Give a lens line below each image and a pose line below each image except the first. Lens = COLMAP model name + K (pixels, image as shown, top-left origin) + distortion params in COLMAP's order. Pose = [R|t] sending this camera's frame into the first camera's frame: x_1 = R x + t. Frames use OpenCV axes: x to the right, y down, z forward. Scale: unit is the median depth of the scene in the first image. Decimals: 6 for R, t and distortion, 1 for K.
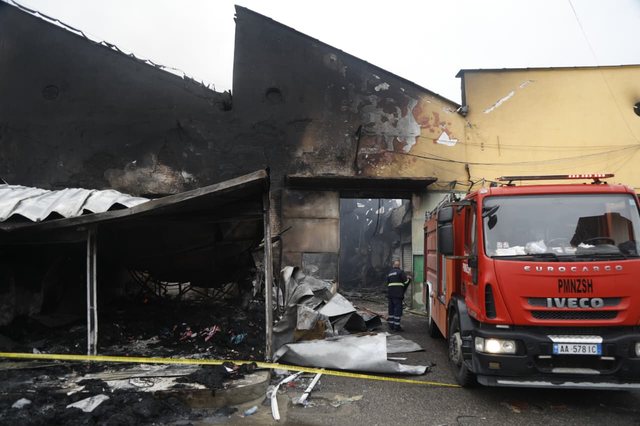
lens RADIAL K [[432.7, 0, 320.0], [0, 432.7, 213.0], [0, 0, 1]] dist [-0.118150, 0.066141]
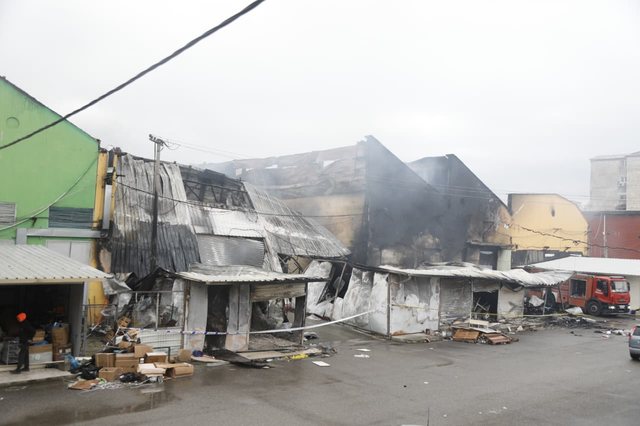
lens RADIAL K [[618.9, 0, 320.0], [0, 618.9, 213.0], [0, 0, 1]] dist [0.003801, 0.022475]
pose [[0.776741, 0.054812, 0.627430, -6.151059], [-0.119746, 0.990887, 0.061679, -0.775759], [-0.618332, -0.123041, 0.776226, -2.281263]]
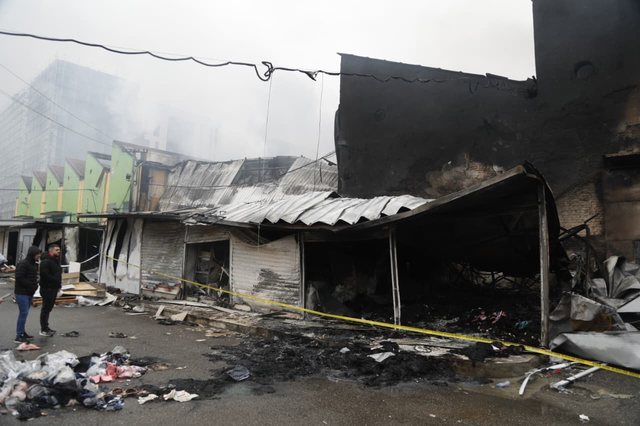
lens RADIAL K [[432.7, 0, 320.0], [0, 432.7, 213.0], [0, 0, 1]] dist [-0.118150, 0.066141]
pose [[0.708783, -0.060895, -0.702794, 0.224913], [0.076136, 0.997051, -0.009607, -0.010016], [0.701306, -0.046698, 0.711329, -0.085649]]
